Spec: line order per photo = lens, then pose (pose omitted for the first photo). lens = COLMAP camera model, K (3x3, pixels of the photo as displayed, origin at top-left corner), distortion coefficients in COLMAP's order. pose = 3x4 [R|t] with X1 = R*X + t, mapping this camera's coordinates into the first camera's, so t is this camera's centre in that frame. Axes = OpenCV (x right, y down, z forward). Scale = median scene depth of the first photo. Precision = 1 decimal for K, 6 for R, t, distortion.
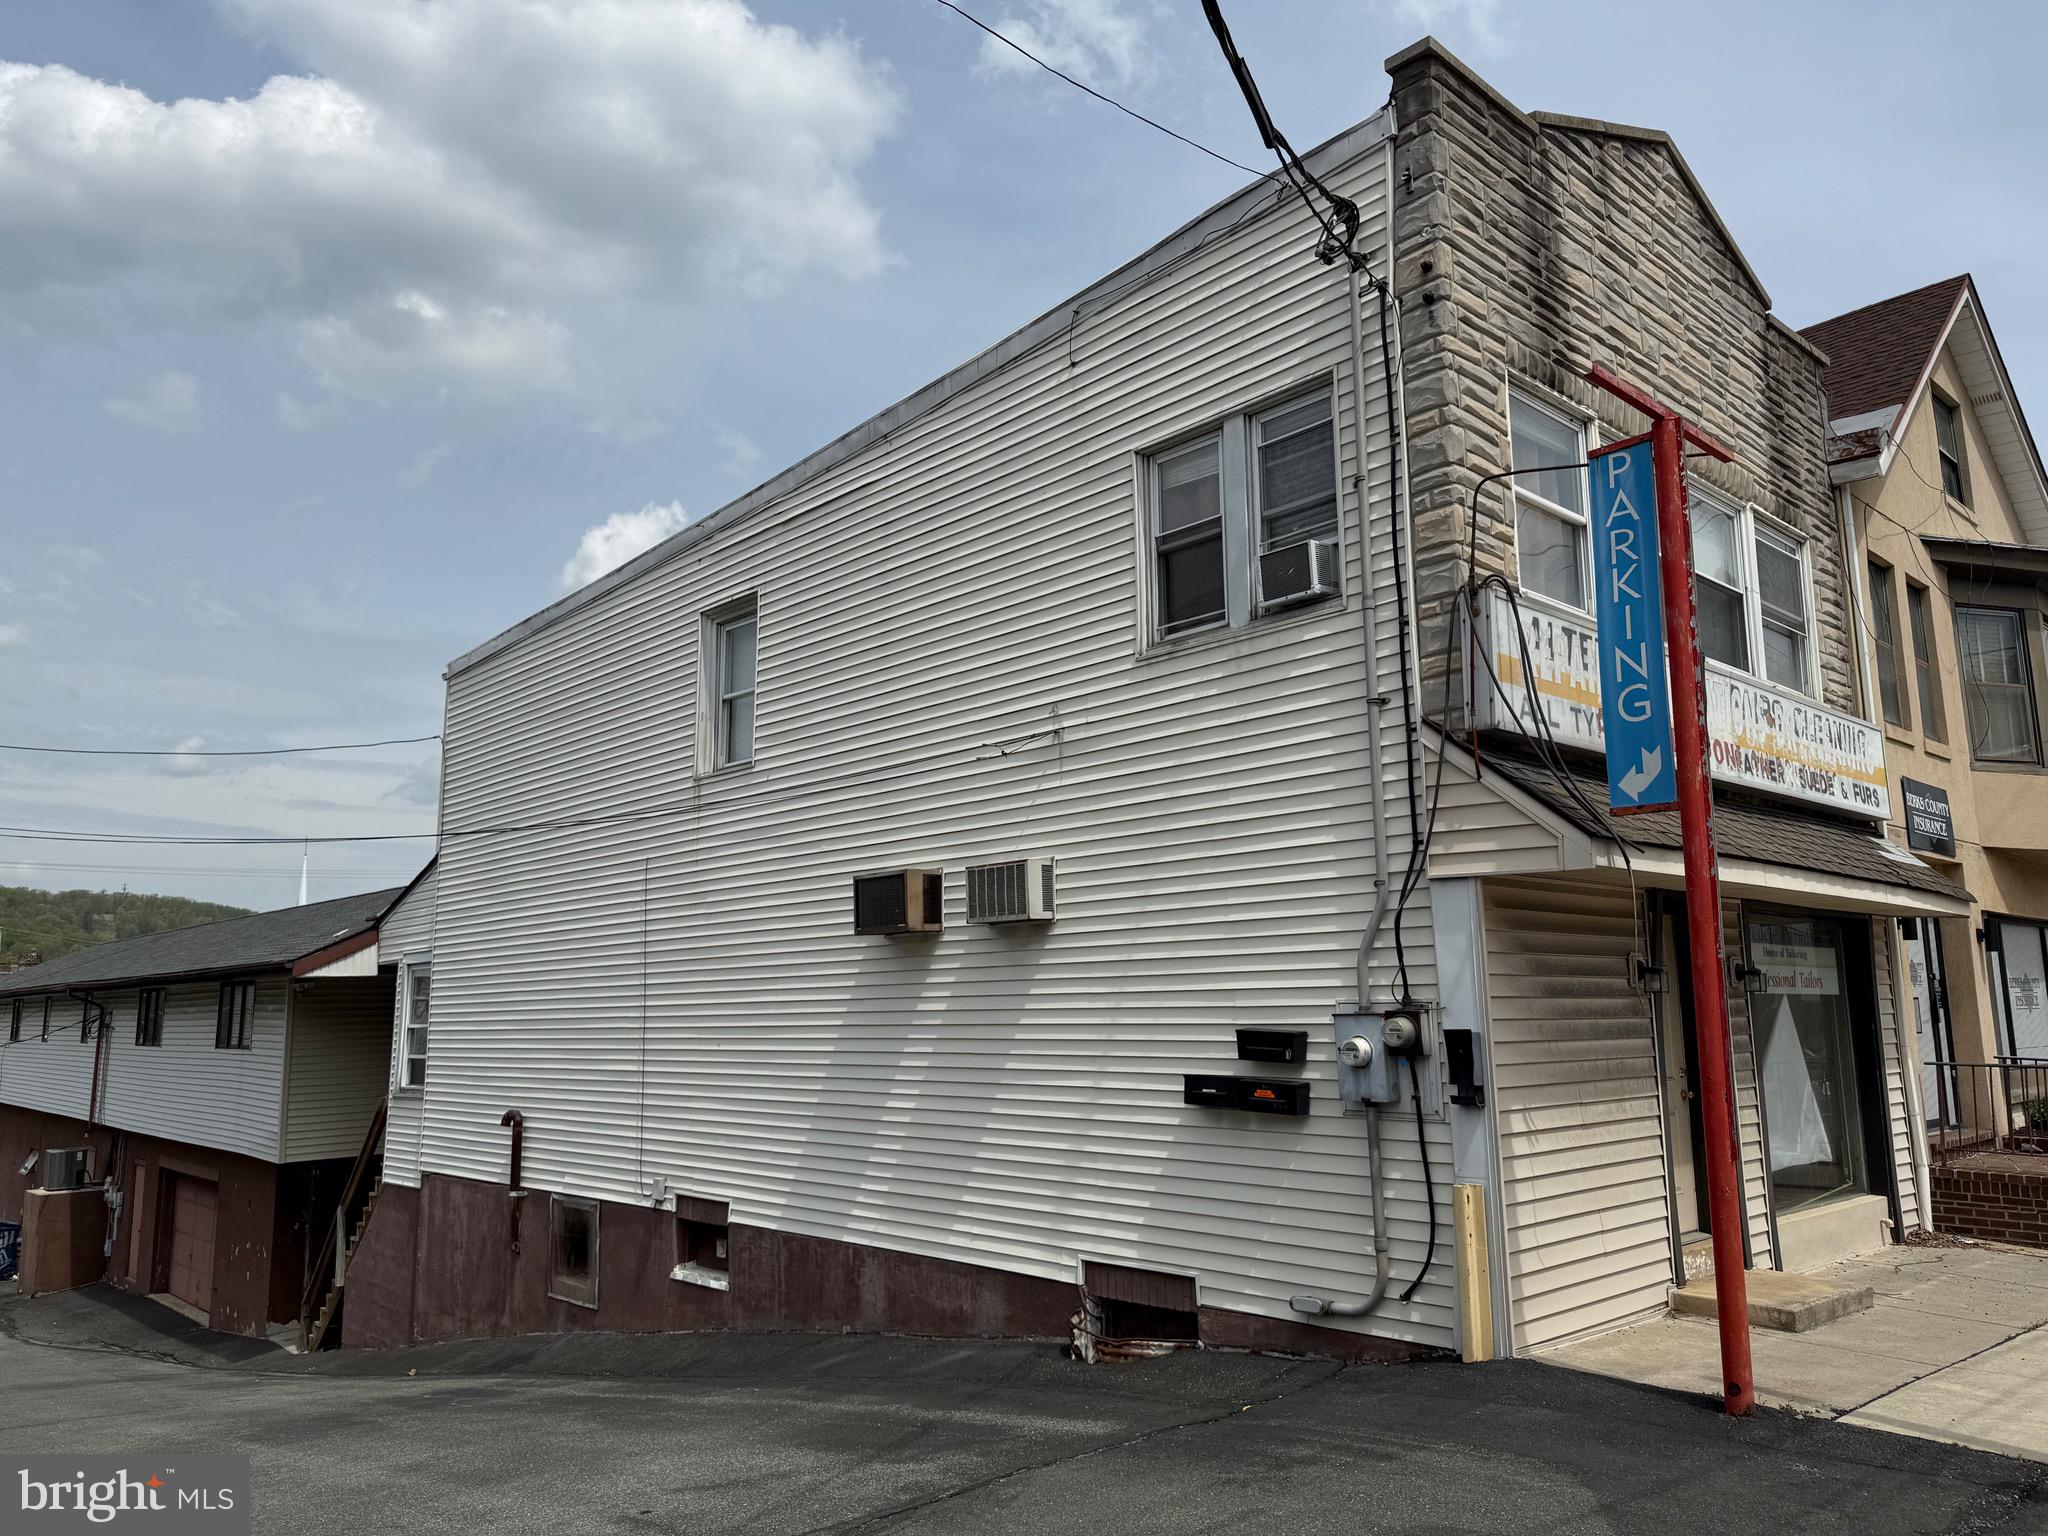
lens RADIAL K [[1459.5, 0, 1026.9], [0, 1459.5, 771.1], [0, 0, 1]] dist [0.000979, -0.011345]
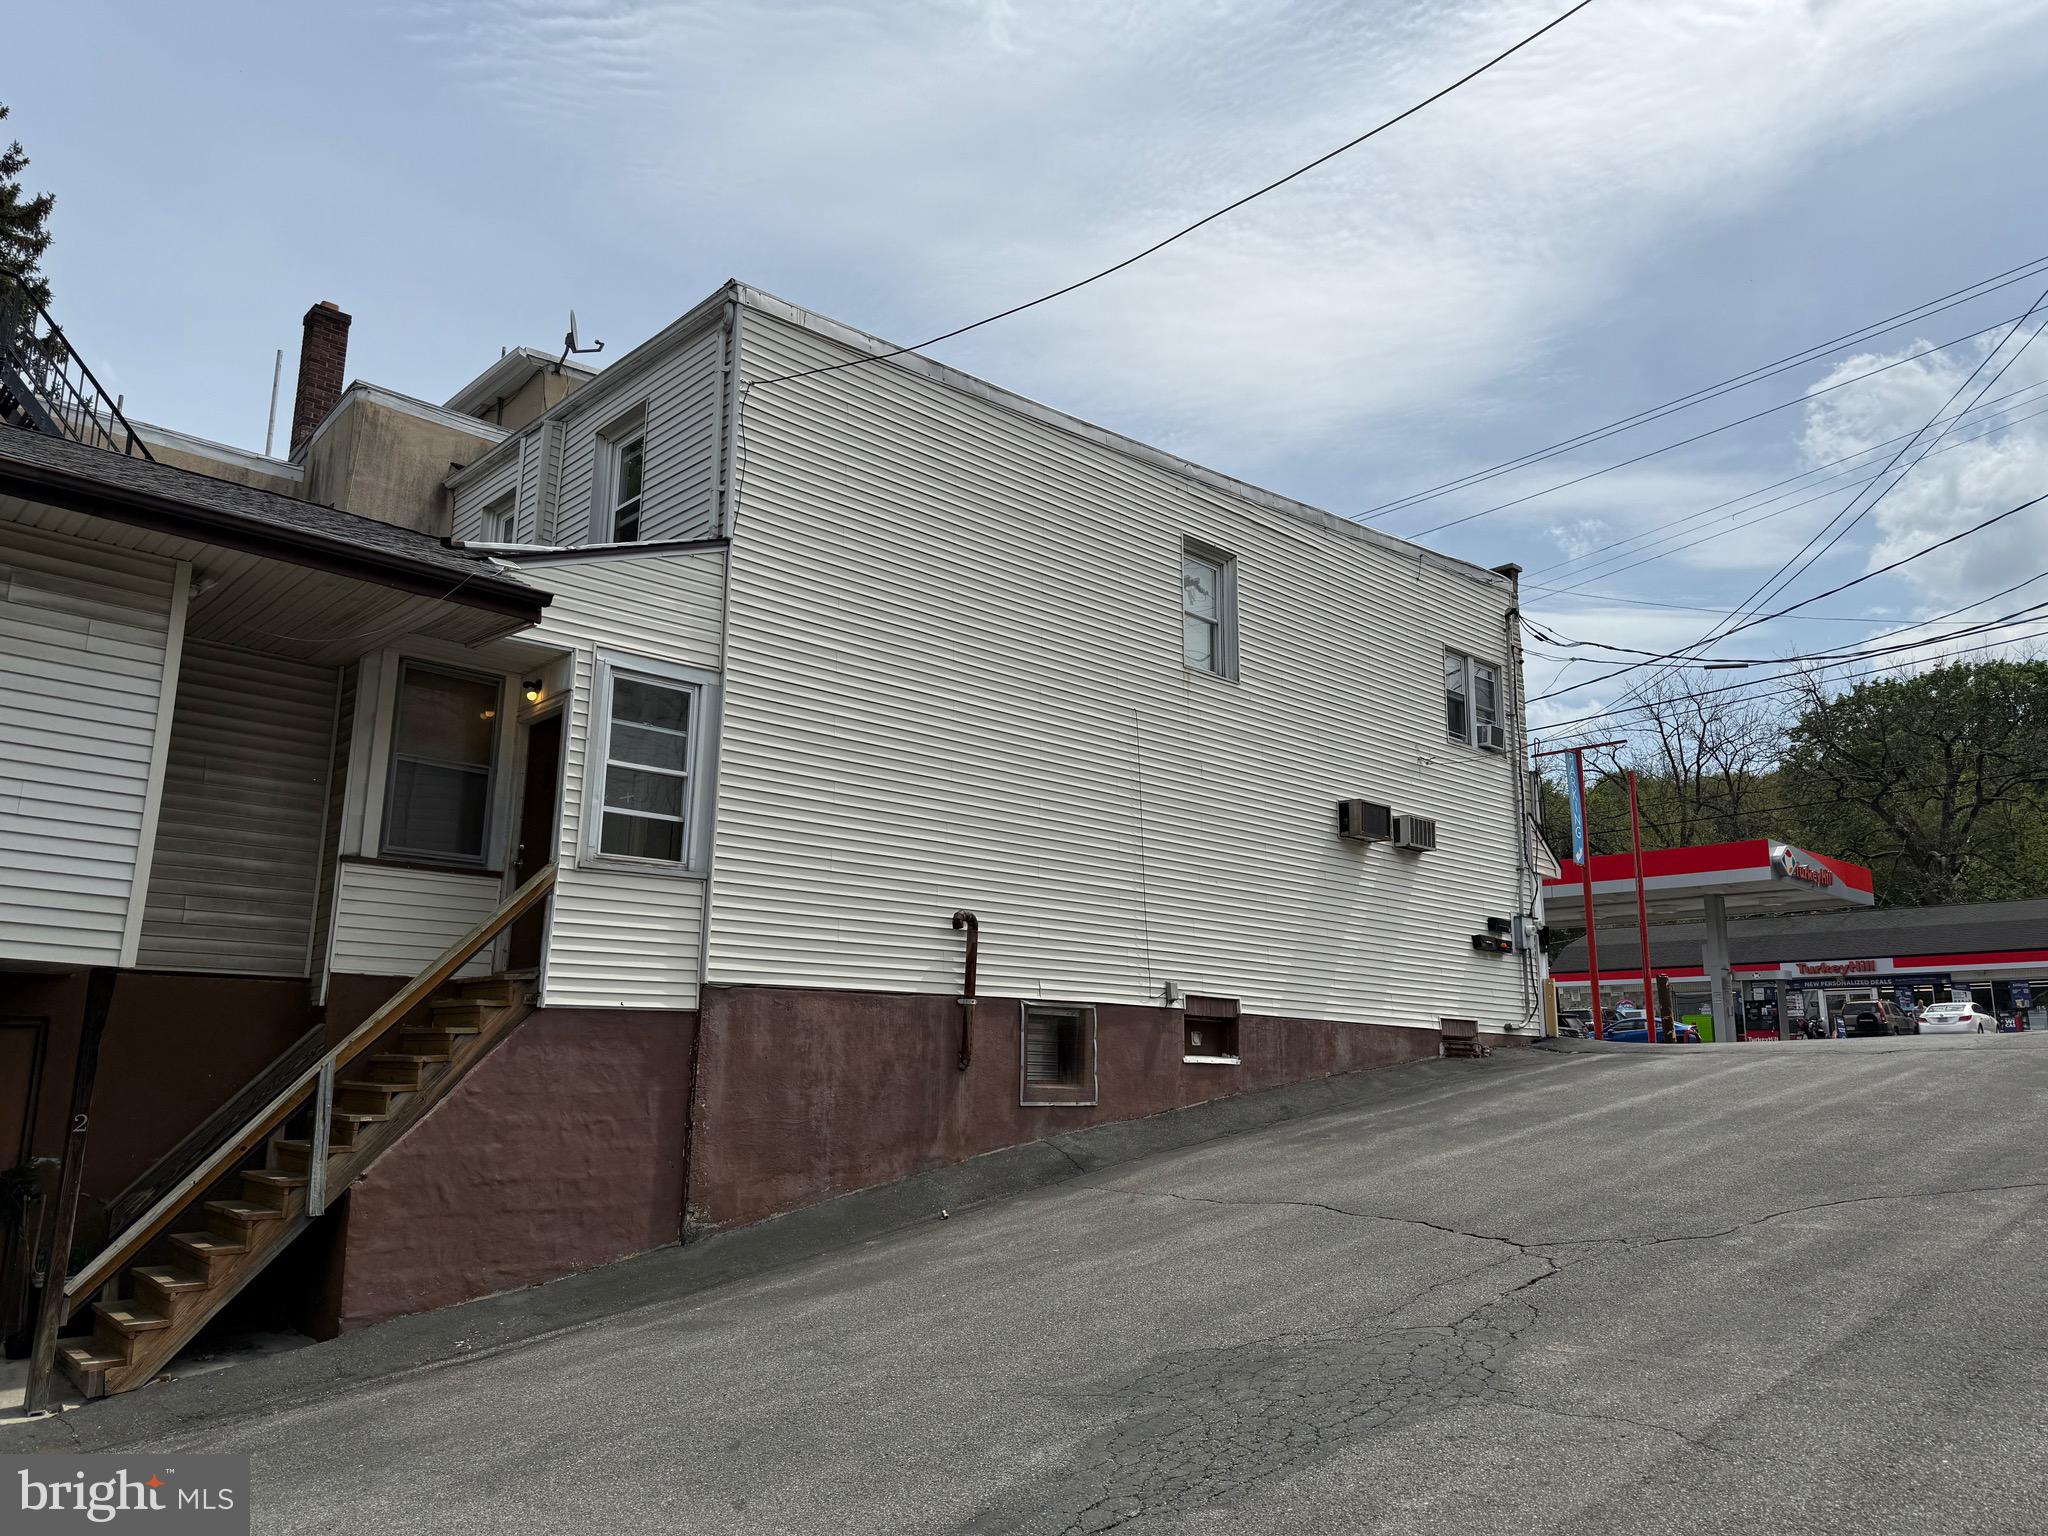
lens RADIAL K [[1459.5, 0, 1024.8], [0, 1459.5, 770.0], [0, 0, 1]] dist [0.000979, -0.011345]
pose [[-0.006016, 0.217177, 0.976114, -1.621980], [-0.188244, 0.958434, -0.214404, 0.435726], [-0.982104, -0.185037, 0.035116, 1.237533]]
